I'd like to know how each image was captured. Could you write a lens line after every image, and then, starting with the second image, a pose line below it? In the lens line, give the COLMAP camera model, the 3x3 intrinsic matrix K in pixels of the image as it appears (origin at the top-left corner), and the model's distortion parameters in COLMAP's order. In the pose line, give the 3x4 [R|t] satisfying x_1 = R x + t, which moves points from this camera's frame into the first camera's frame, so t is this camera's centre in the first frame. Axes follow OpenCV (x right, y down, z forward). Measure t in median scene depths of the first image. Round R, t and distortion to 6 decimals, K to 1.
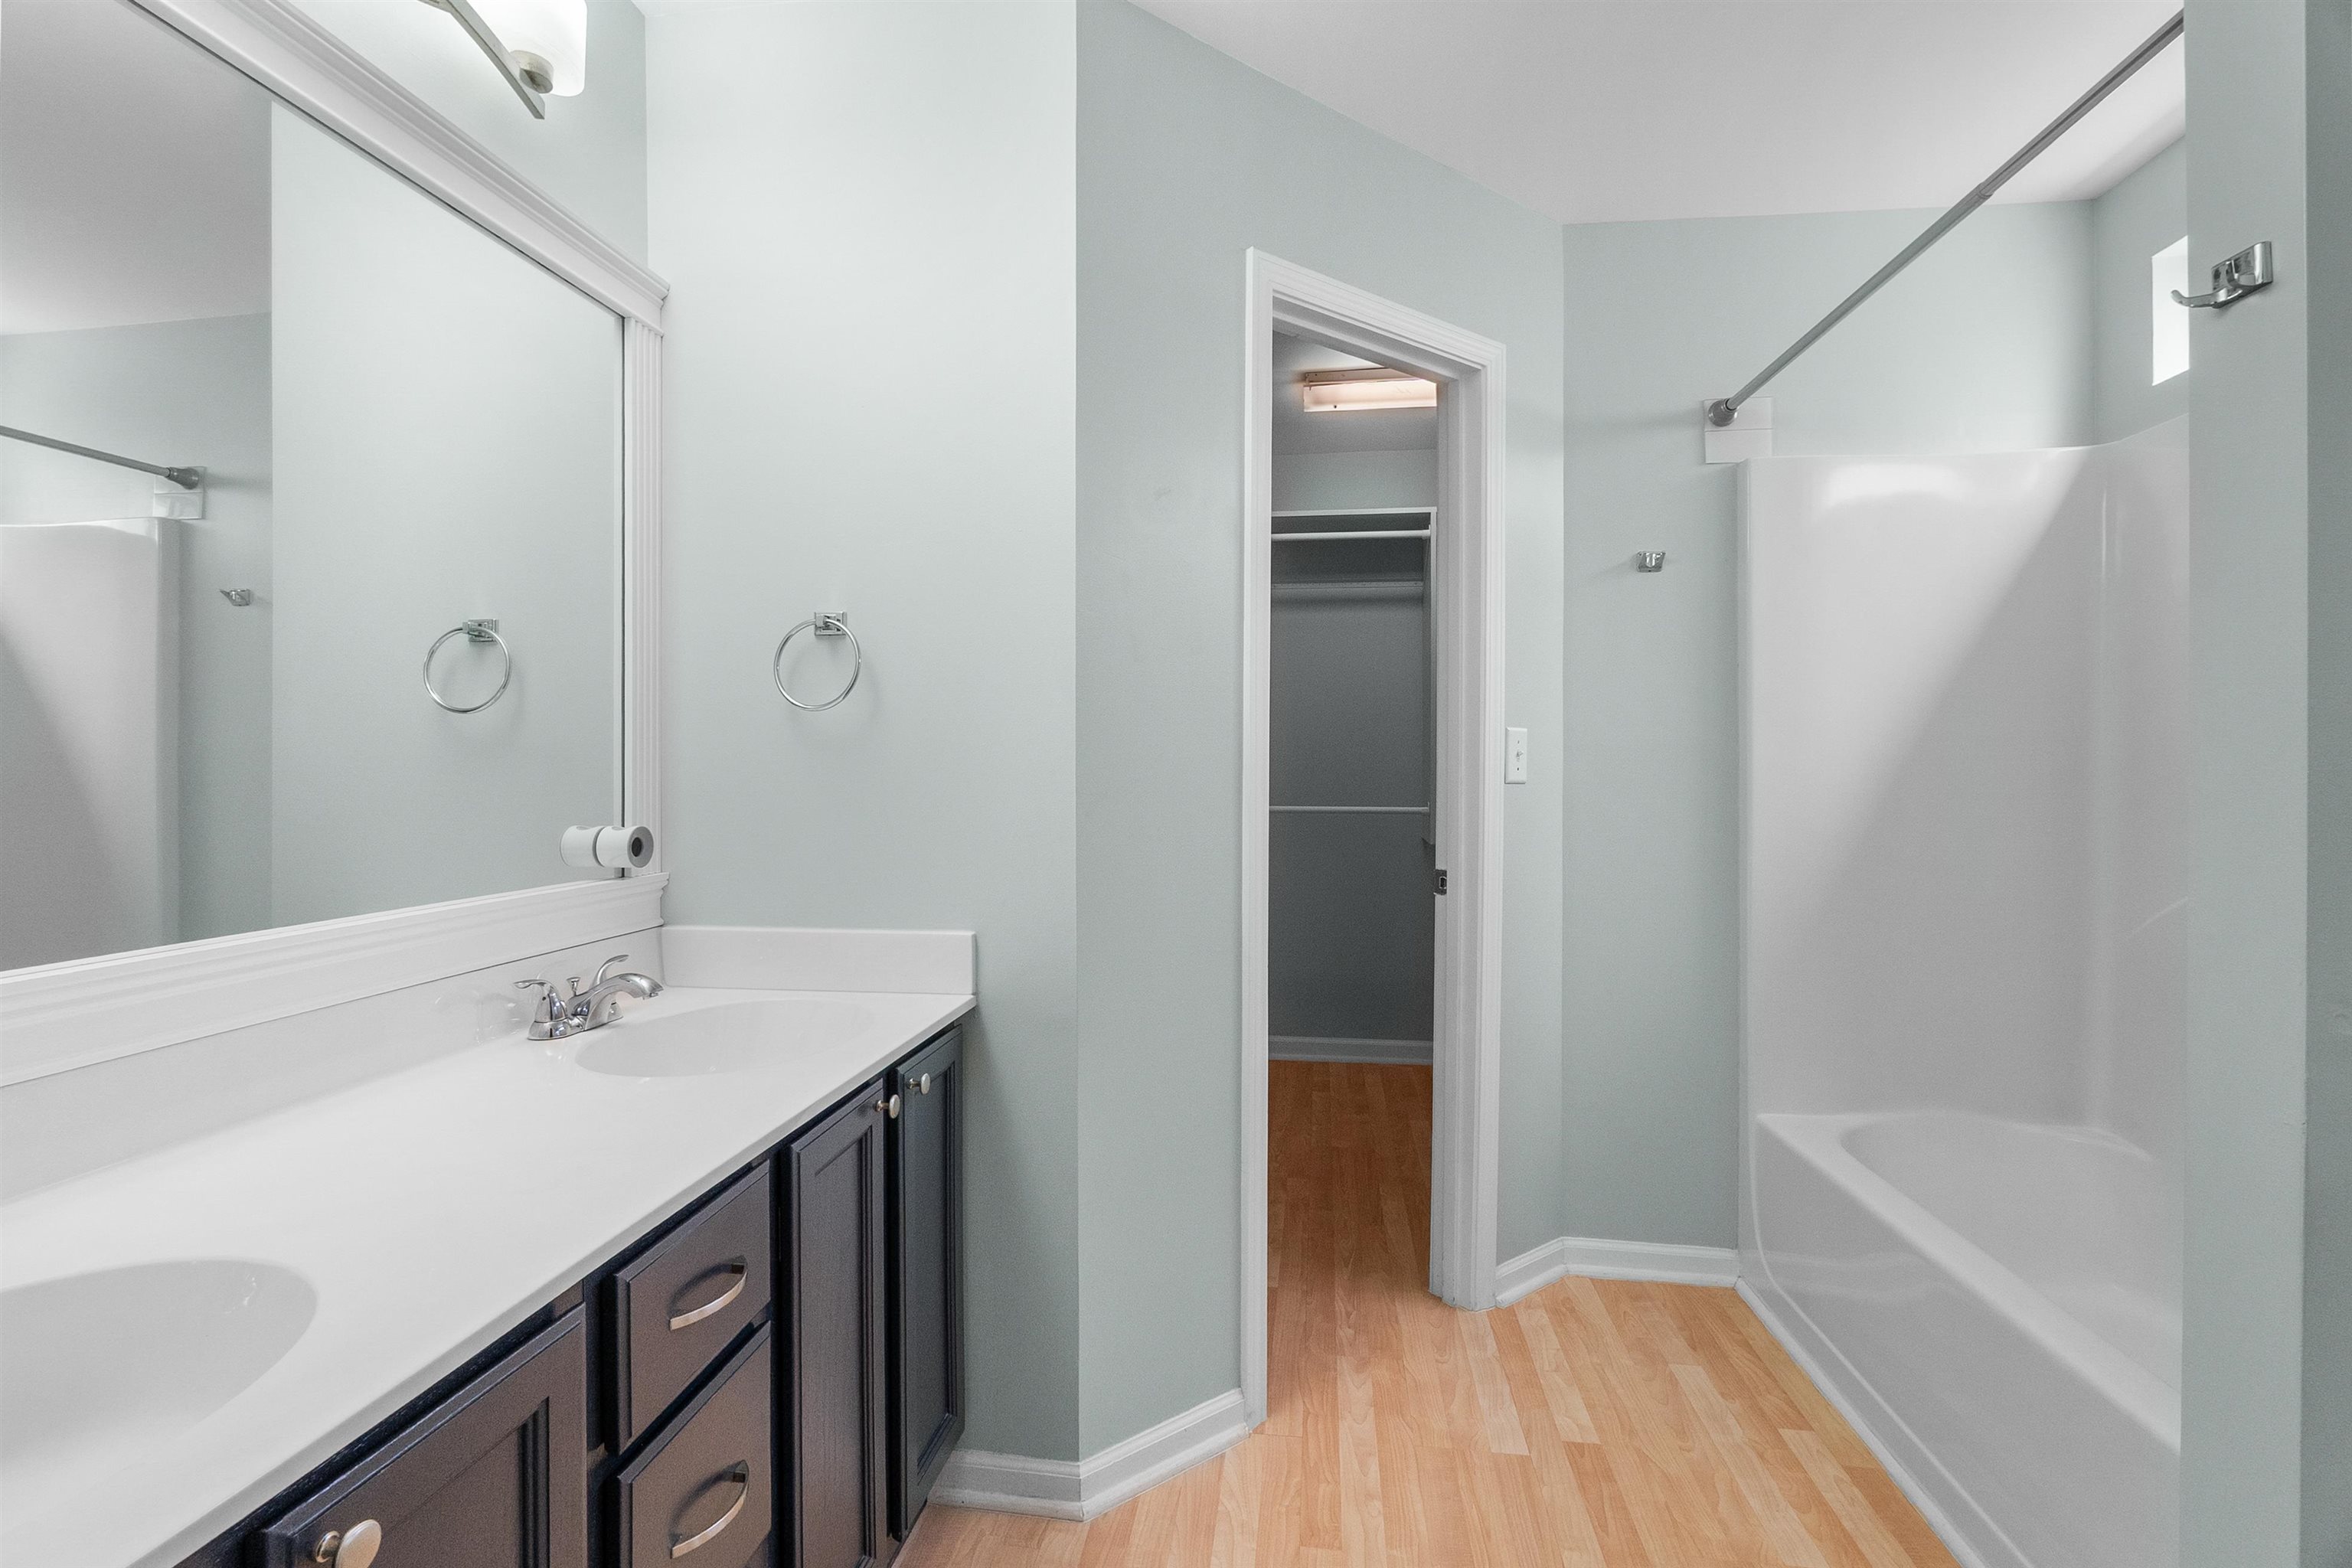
lens RADIAL K [[1109.4, 0, 1168.1], [0, 1109.4, 776.5], [0, 0, 1]] dist [-0.003934, 0.001606]
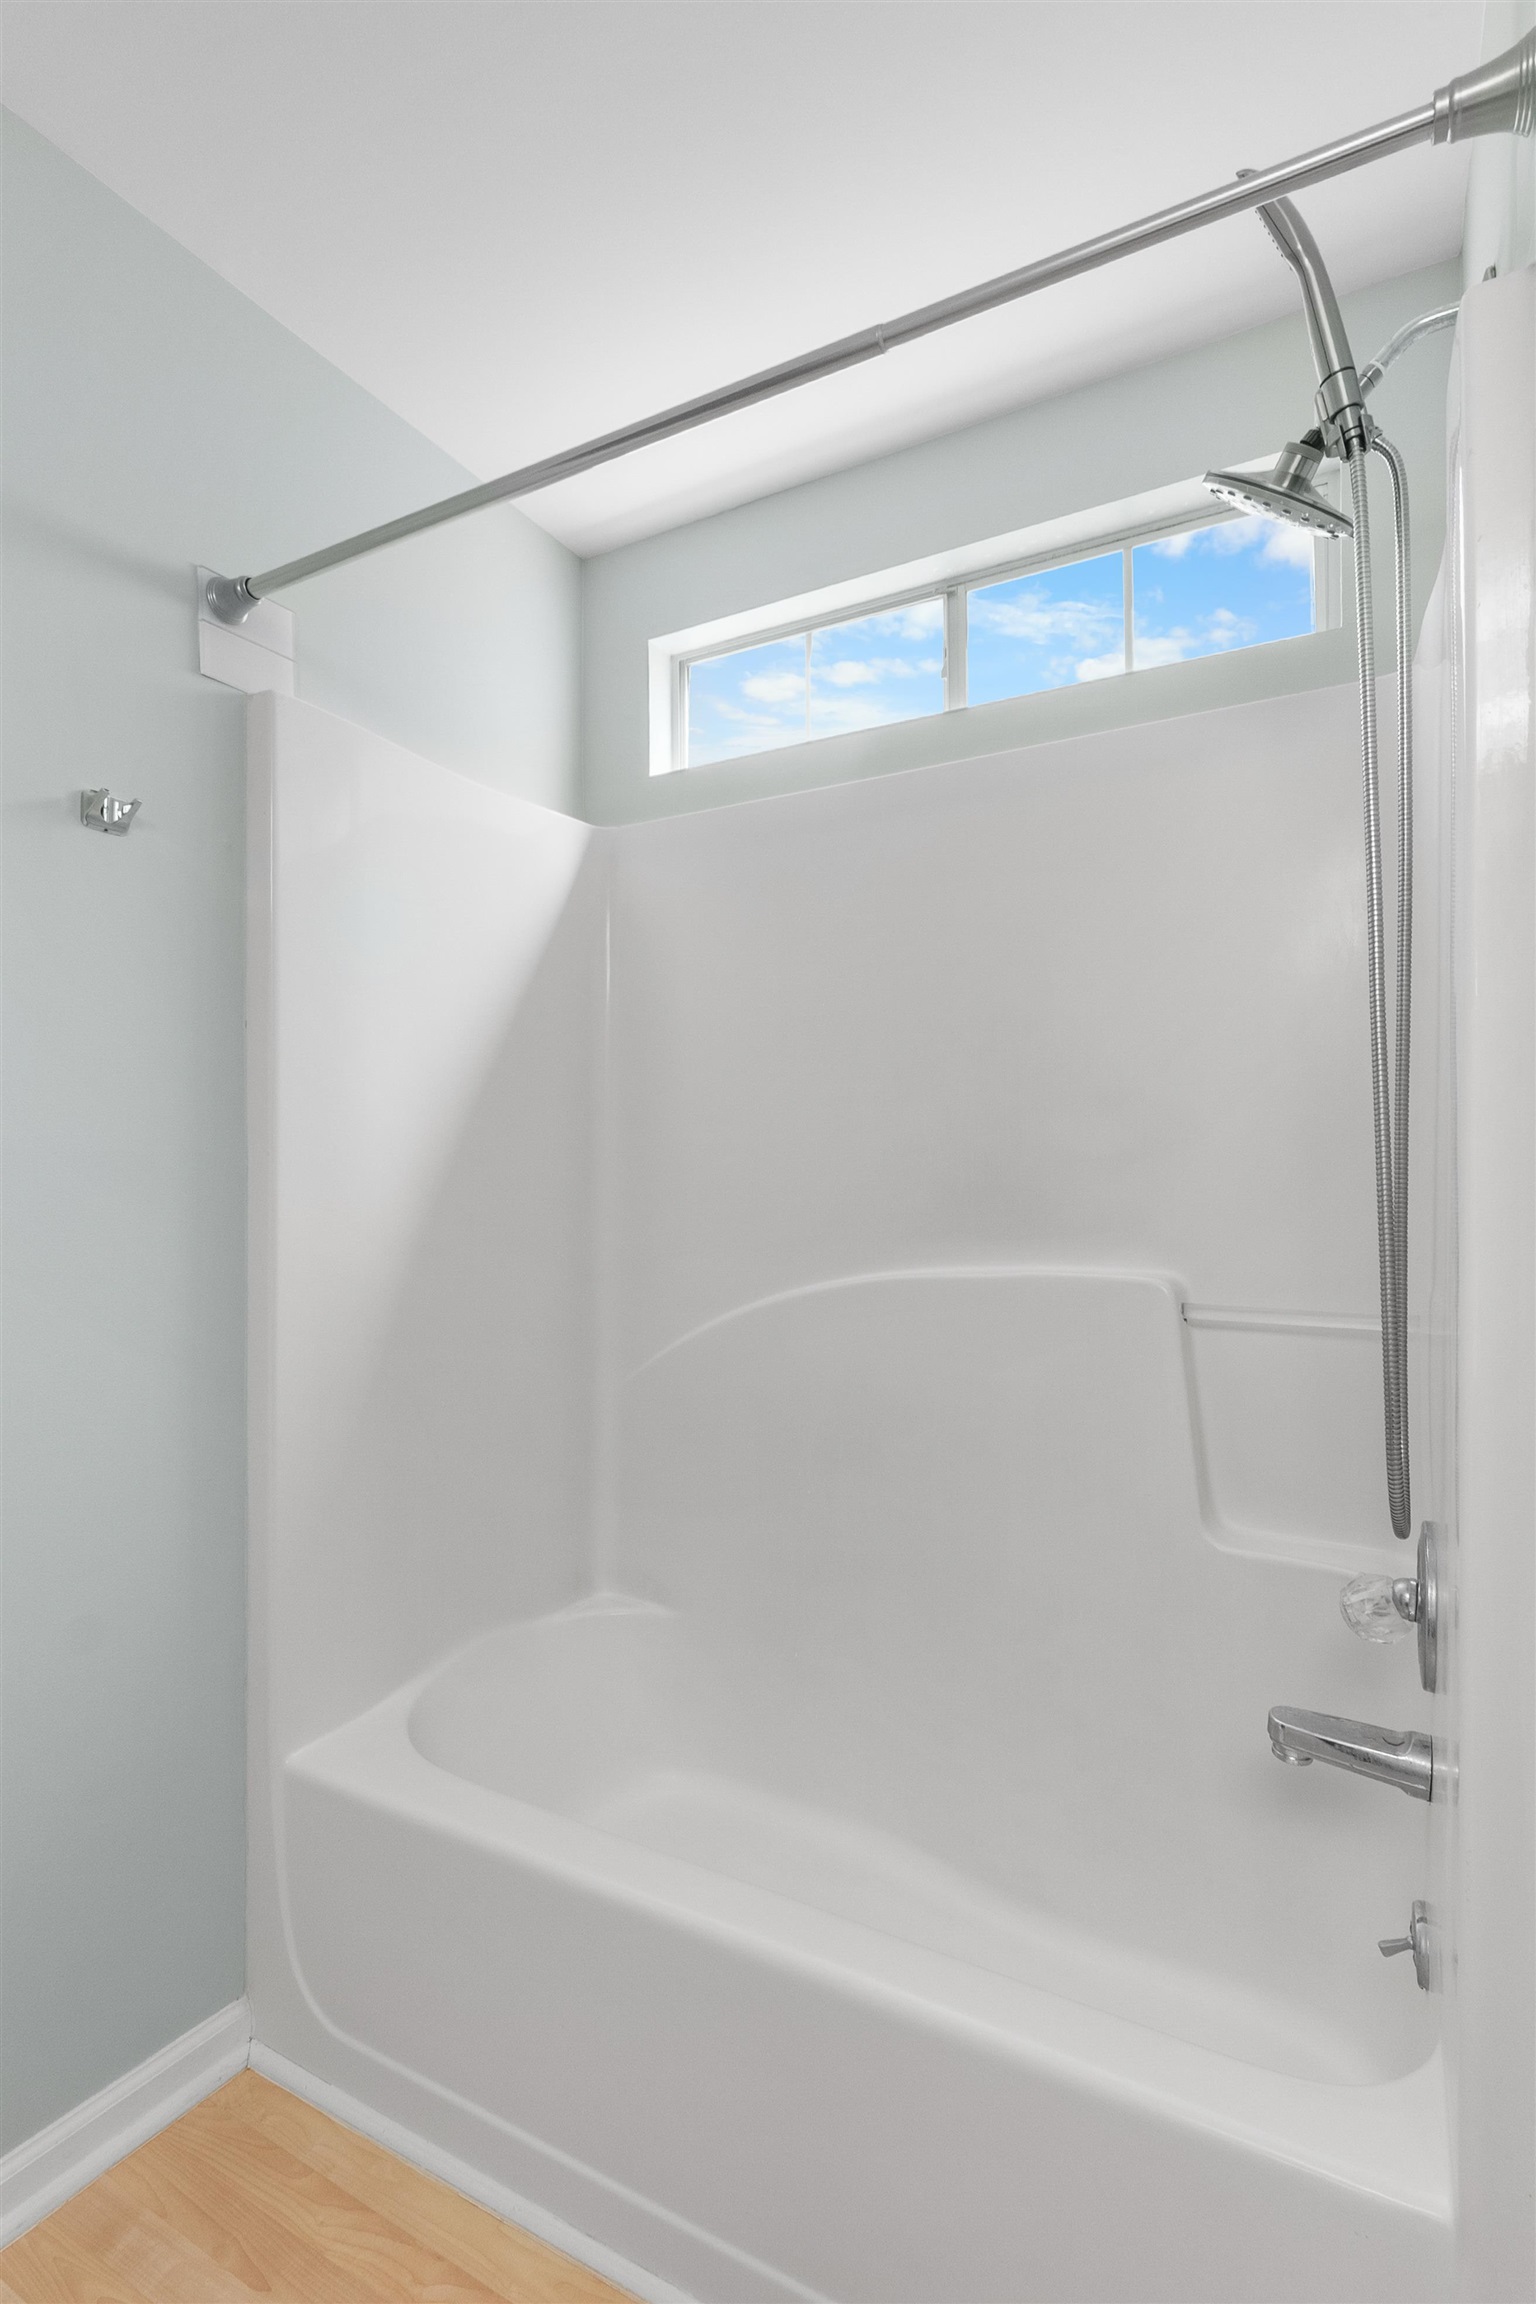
lens RADIAL K [[1086.8, 0, 746.9], [0, 1086.8, 1161.8], [0, 0, 1]] dist [-0.003934, 0.001606]
pose [[0.382362, 0.010215, 0.923956, 0.071008], [0.013309, 0.999774, -0.016560, -0.011649], [-0.923917, 0.018629, 0.382140, 0.533932]]
